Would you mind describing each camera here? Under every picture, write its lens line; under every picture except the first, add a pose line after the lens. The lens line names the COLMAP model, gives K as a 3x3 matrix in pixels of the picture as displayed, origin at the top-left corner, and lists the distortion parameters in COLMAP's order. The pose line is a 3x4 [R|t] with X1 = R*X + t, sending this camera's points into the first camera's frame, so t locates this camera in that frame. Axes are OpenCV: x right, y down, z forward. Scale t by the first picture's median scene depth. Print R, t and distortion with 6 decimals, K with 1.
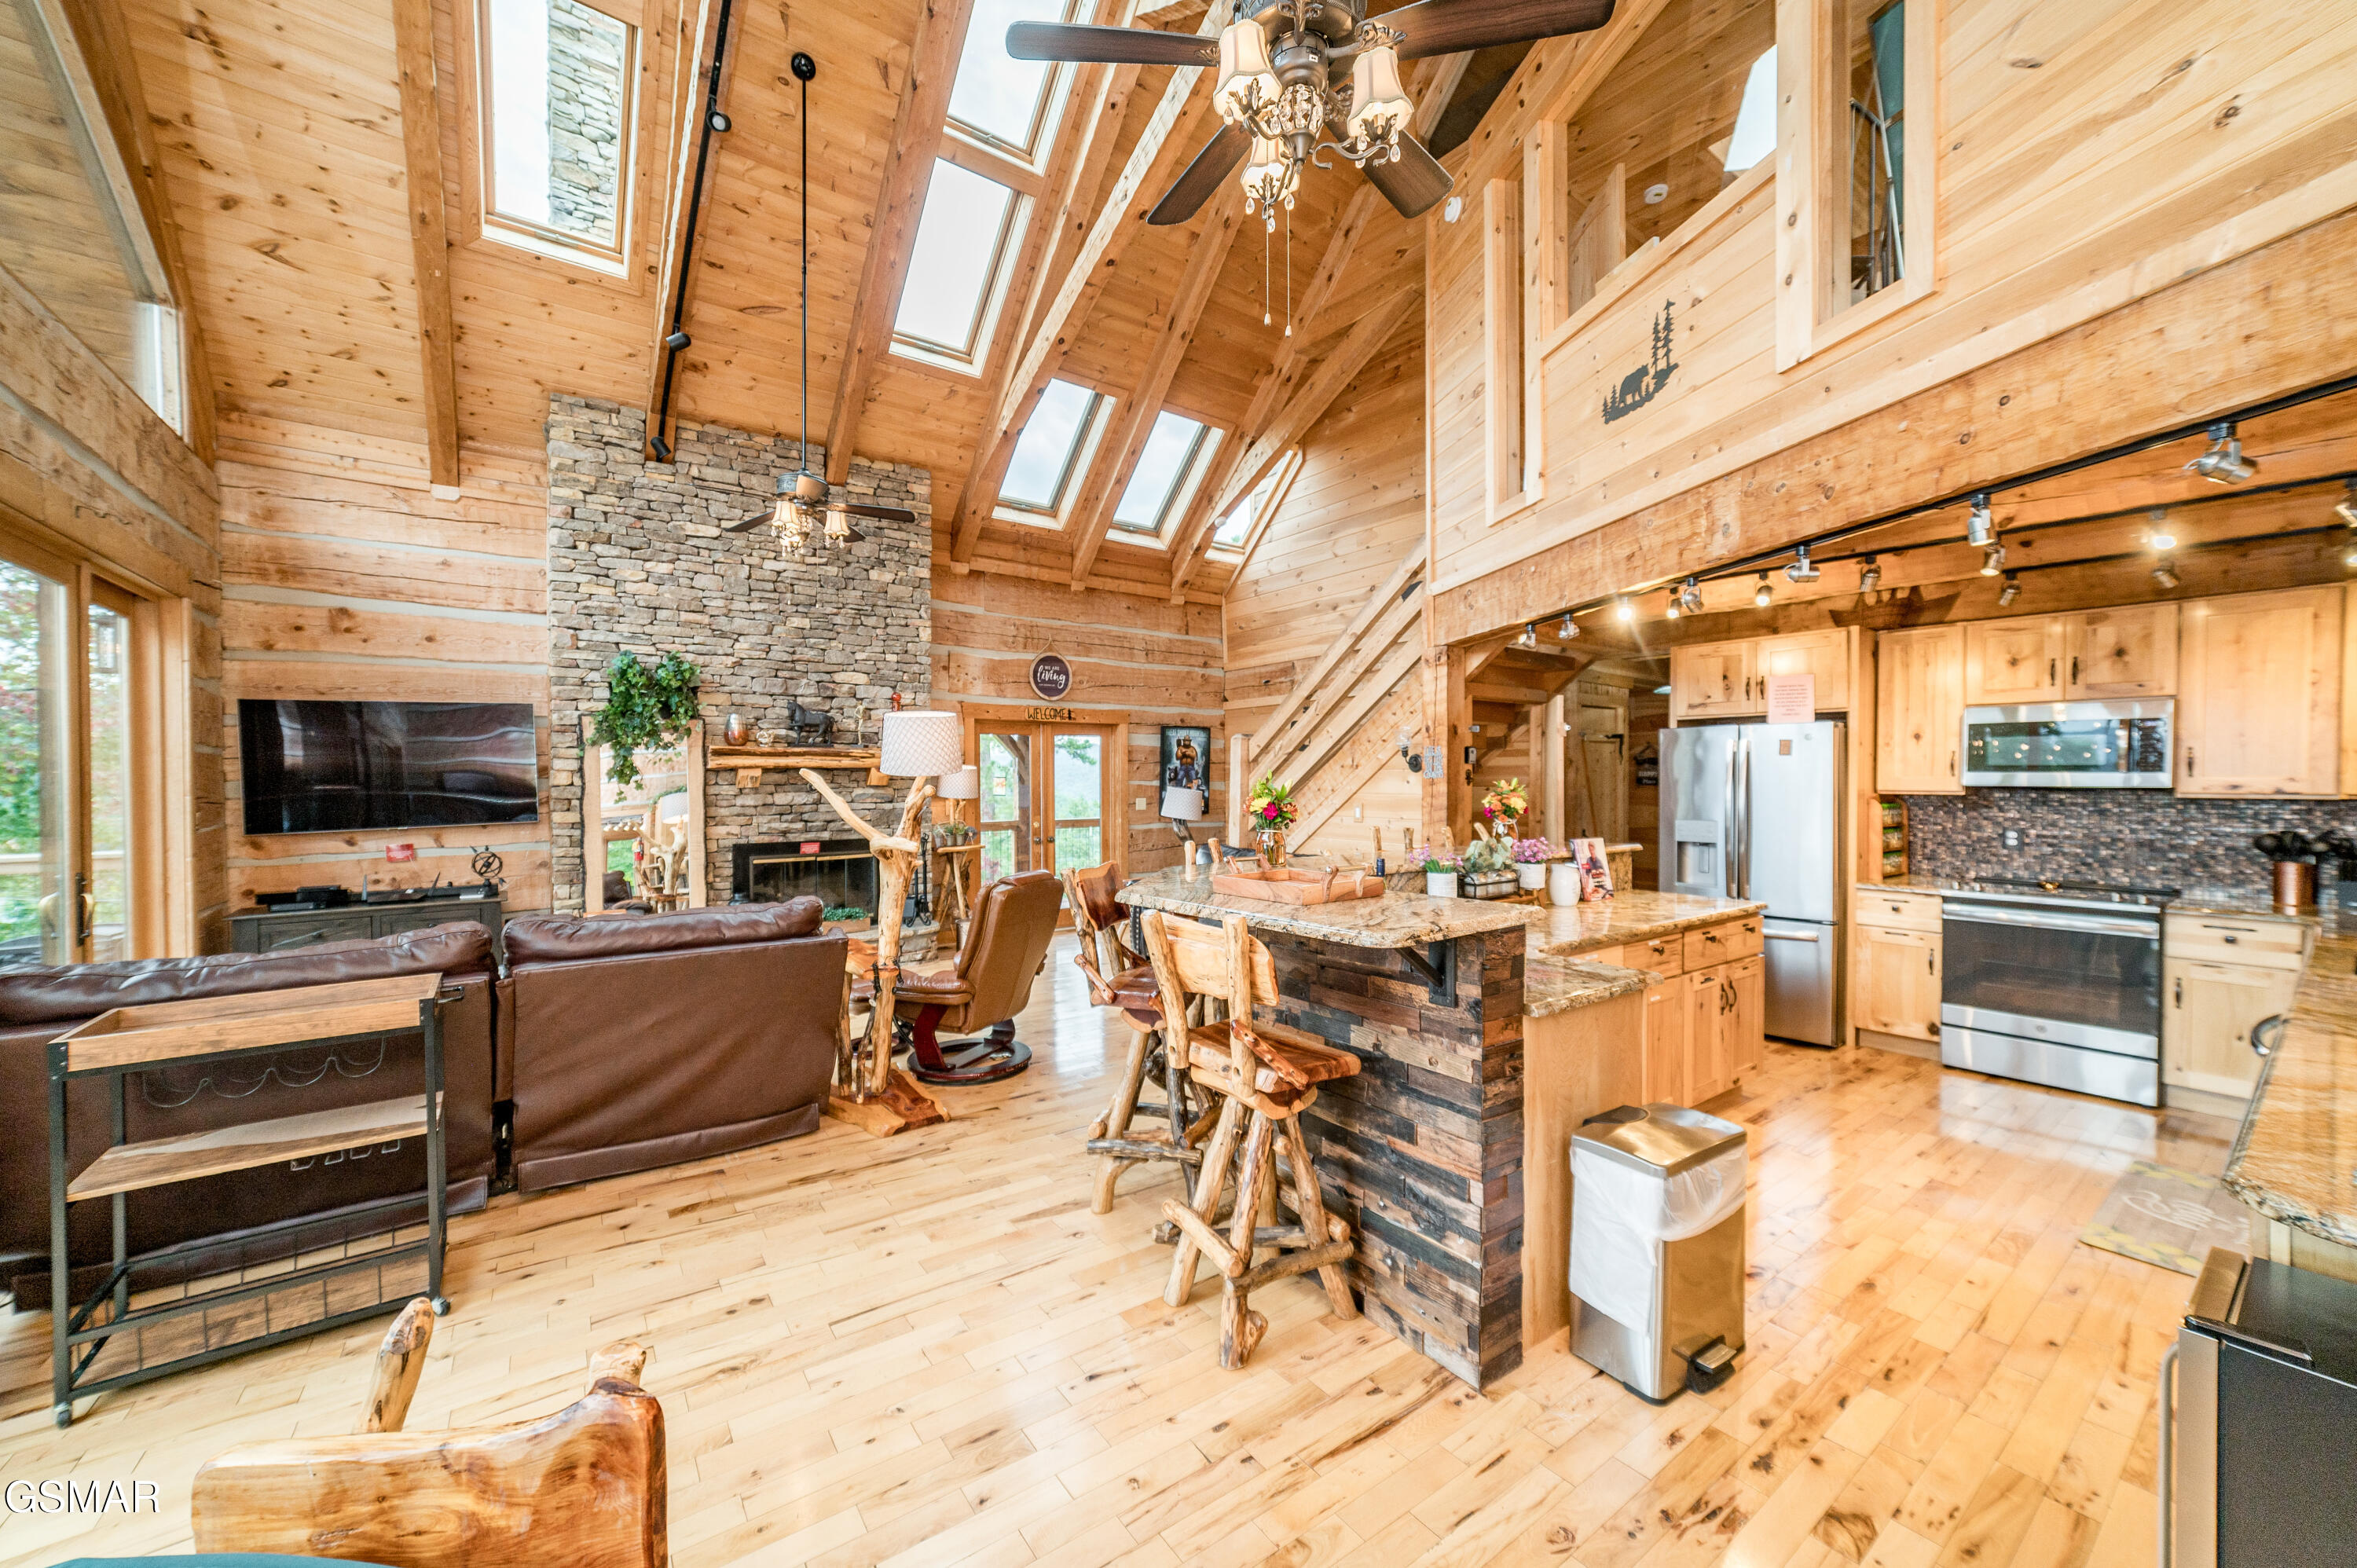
lens RADIAL K [[889.1, 0, 1182.4], [0, 889.1, 789.4], [0, 0, 1]] dist [-0.027406, 0.009474]
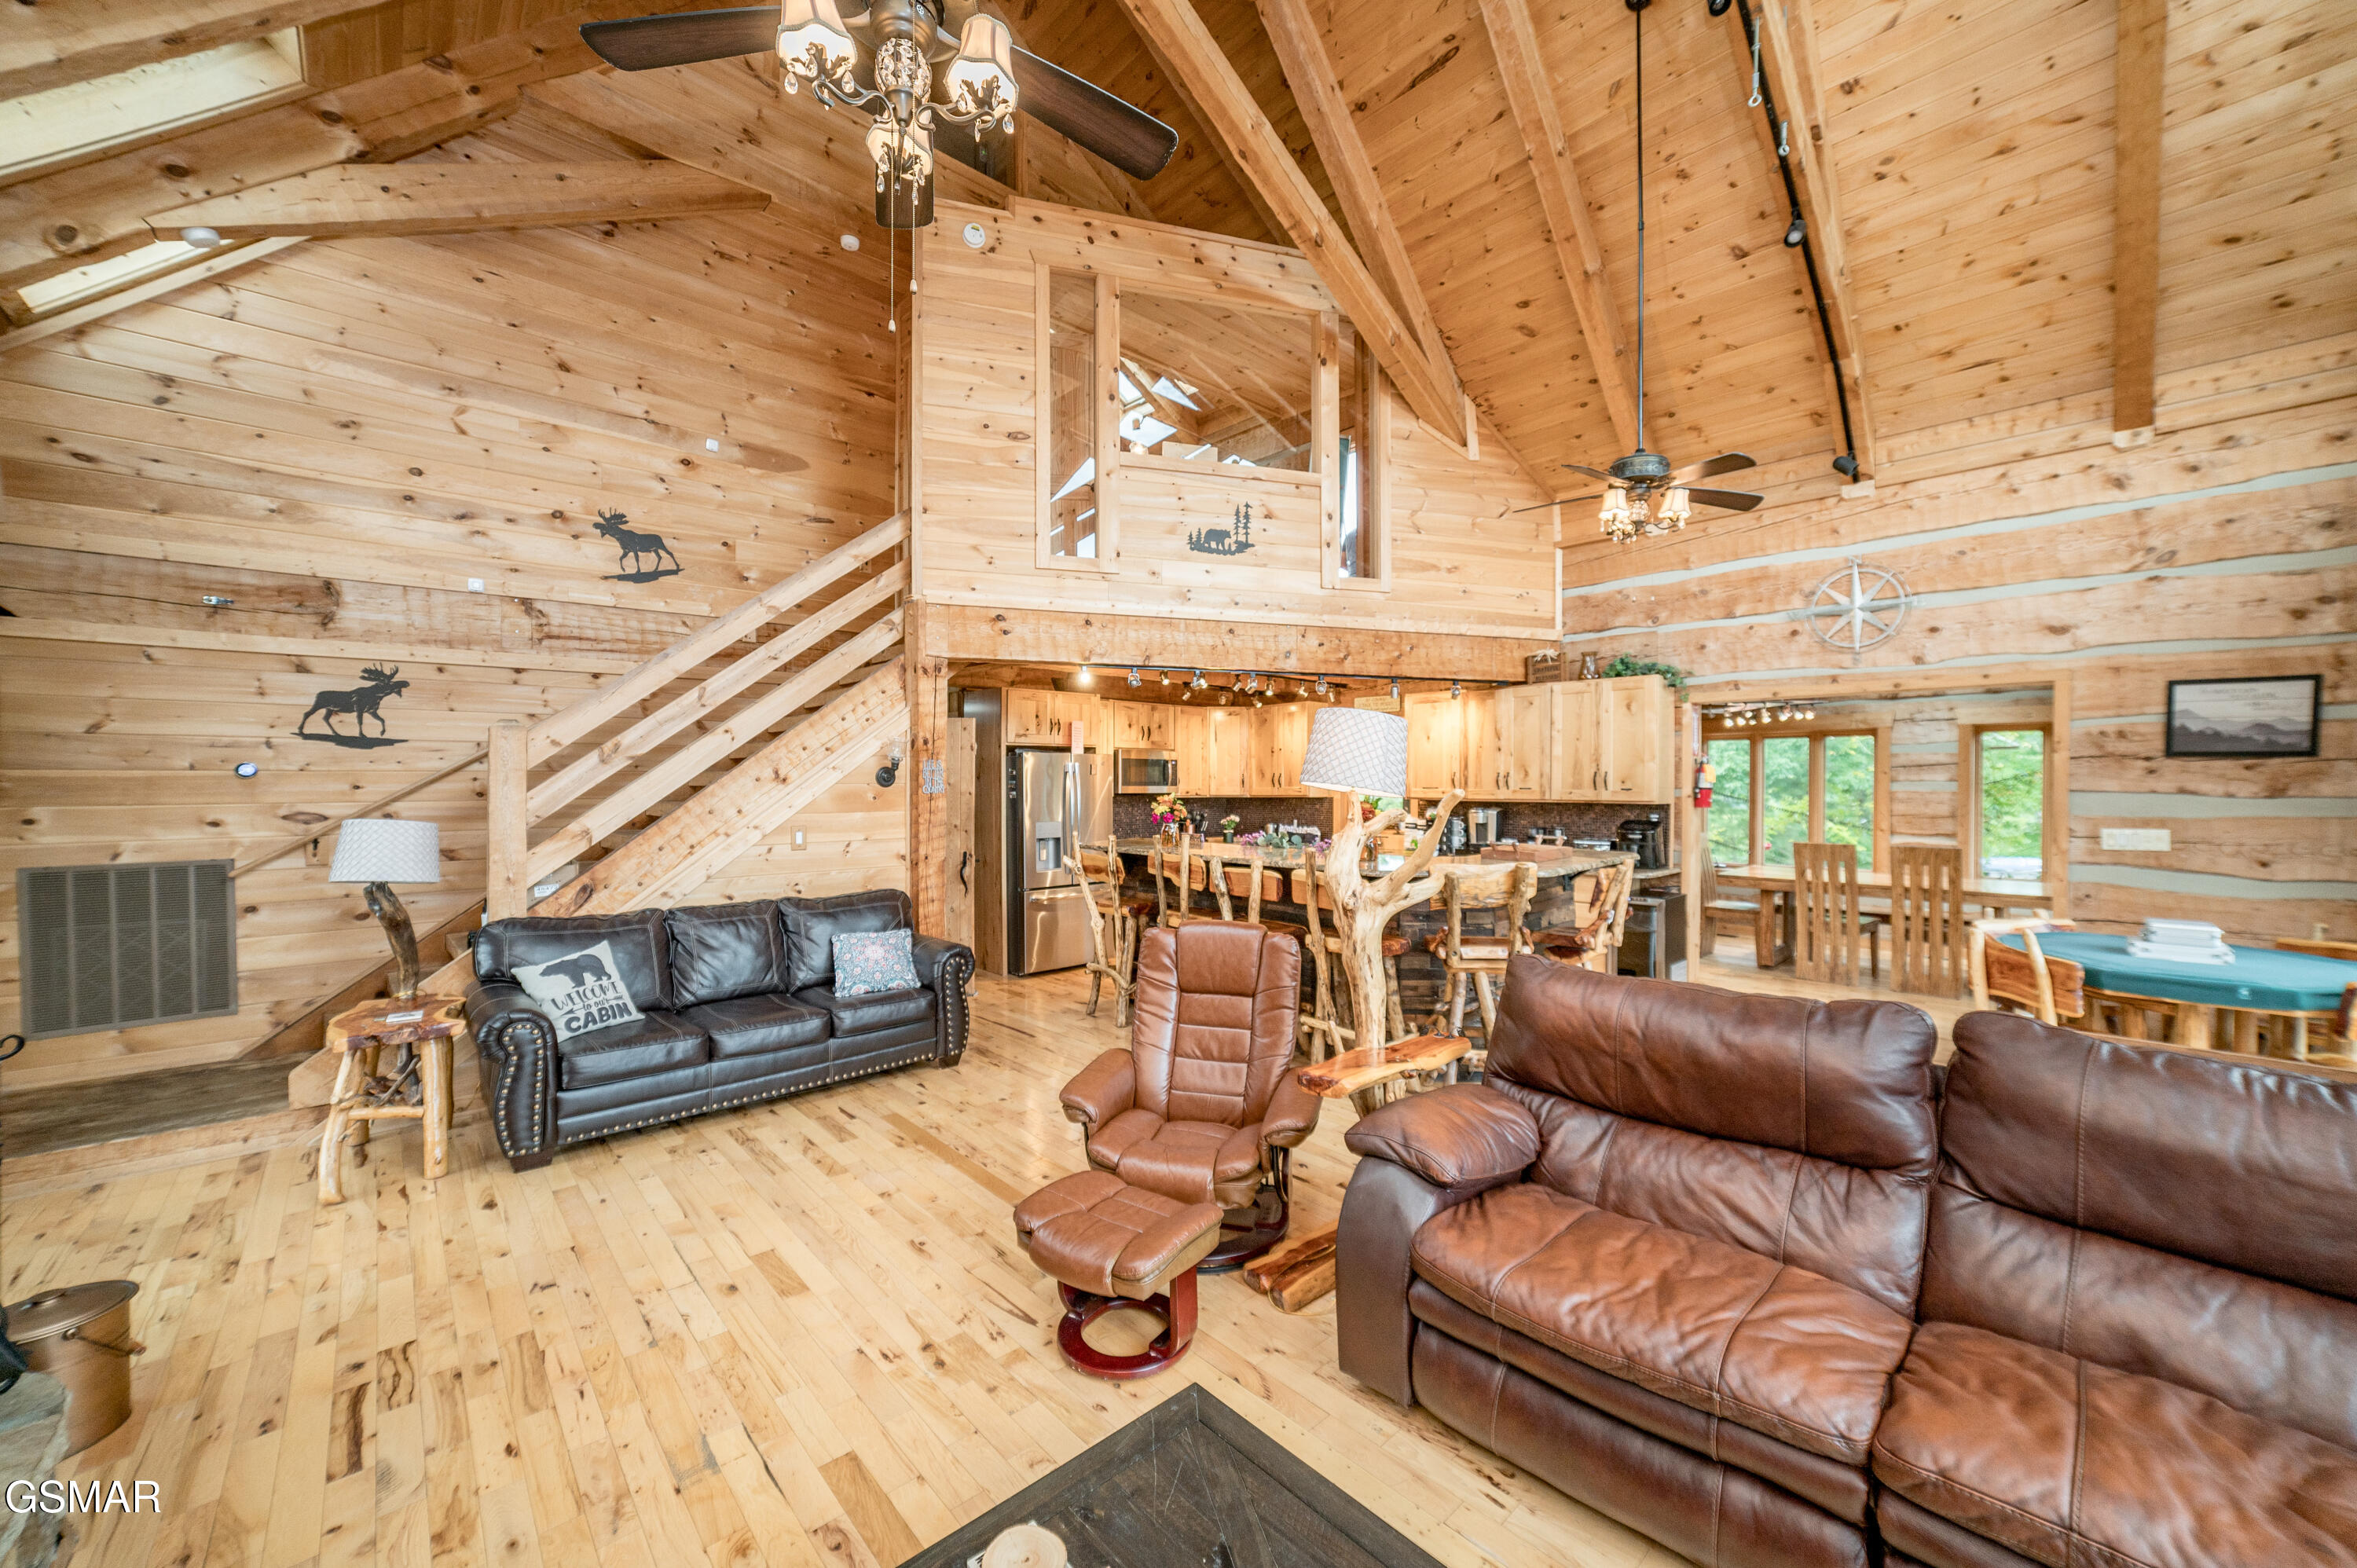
lens RADIAL K [[889.1, 0, 1182.4], [0, 889.1, 789.4], [0, 0, 1]] dist [-0.027406, 0.009474]
pose [[-0.110883, -0.008251, 0.993799, -0.627196], [0.013796, 0.999856, 0.009840, -0.019516], [-0.993738, 0.014801, -0.110753, 0.749677]]
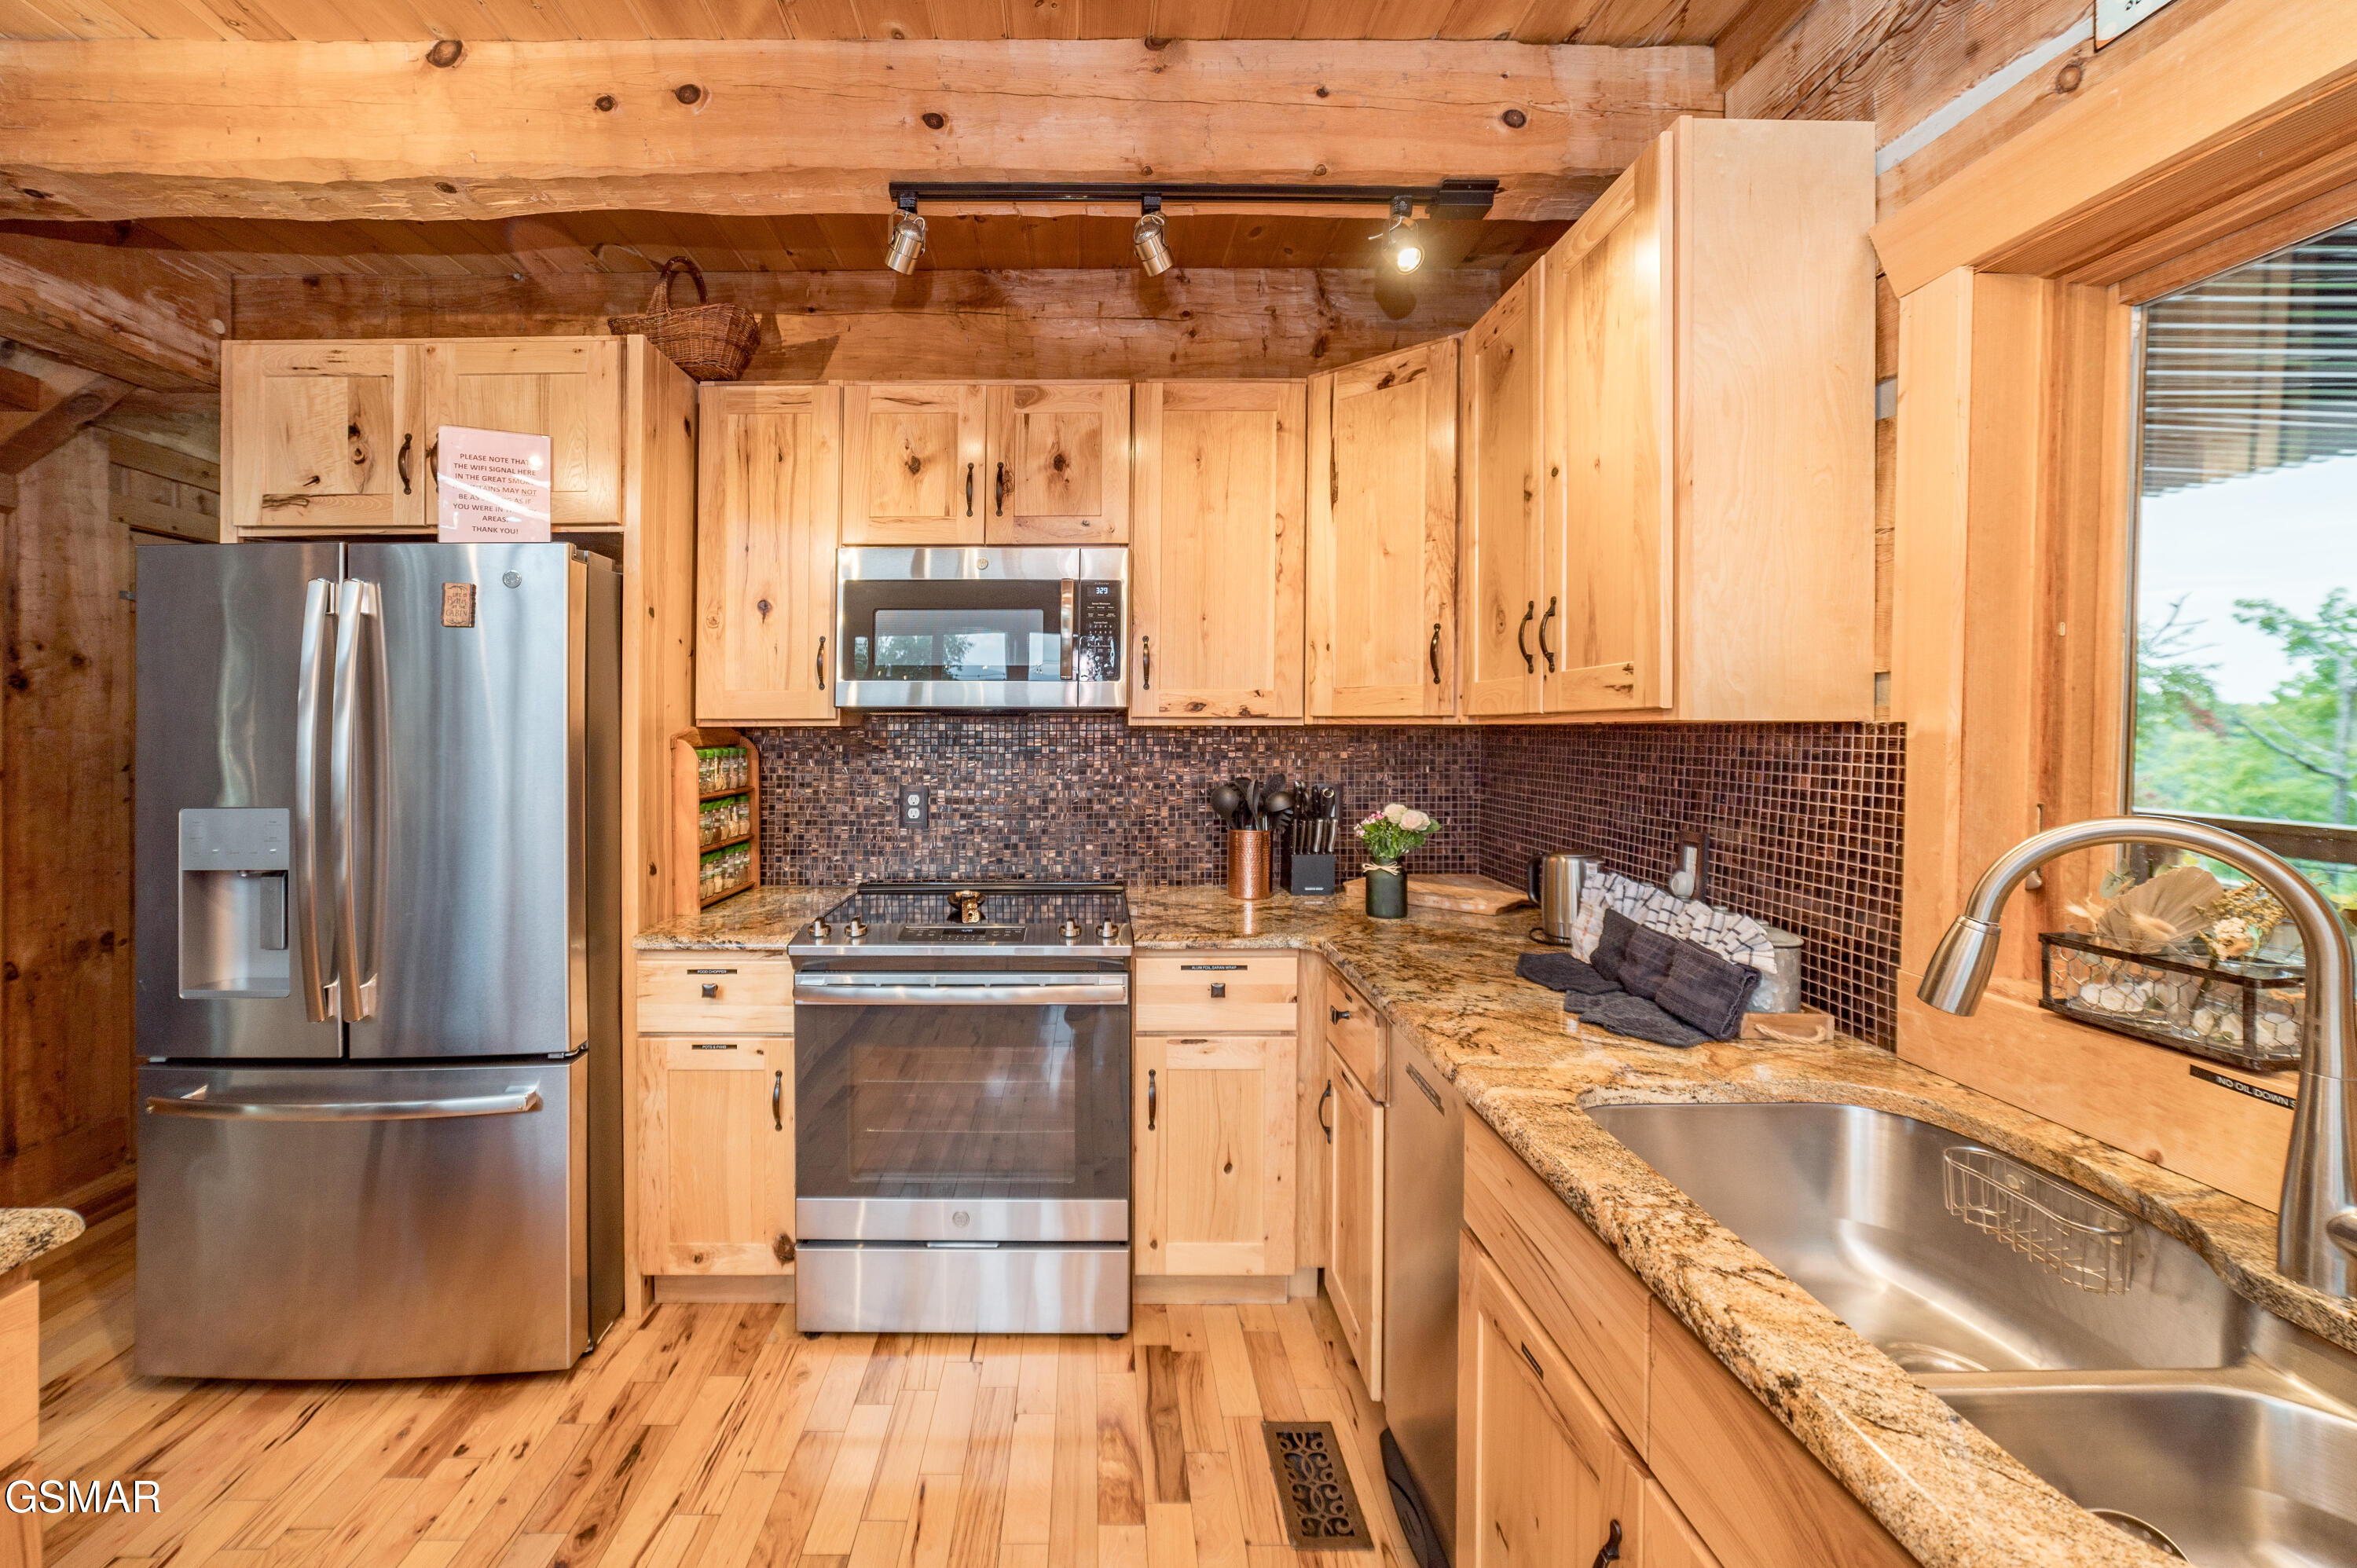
lens RADIAL K [[967.7, 0, 1071.6], [0, 967.7, 720.8], [0, 0, 1]] dist [-0.003396, -0.000308]
pose [[0.609096, 0.000719, 0.793096, 0.382227], [0.011892, 0.999879, -0.010039, 0.007124], [-0.793007, 0.015546, 0.609014, 0.398879]]
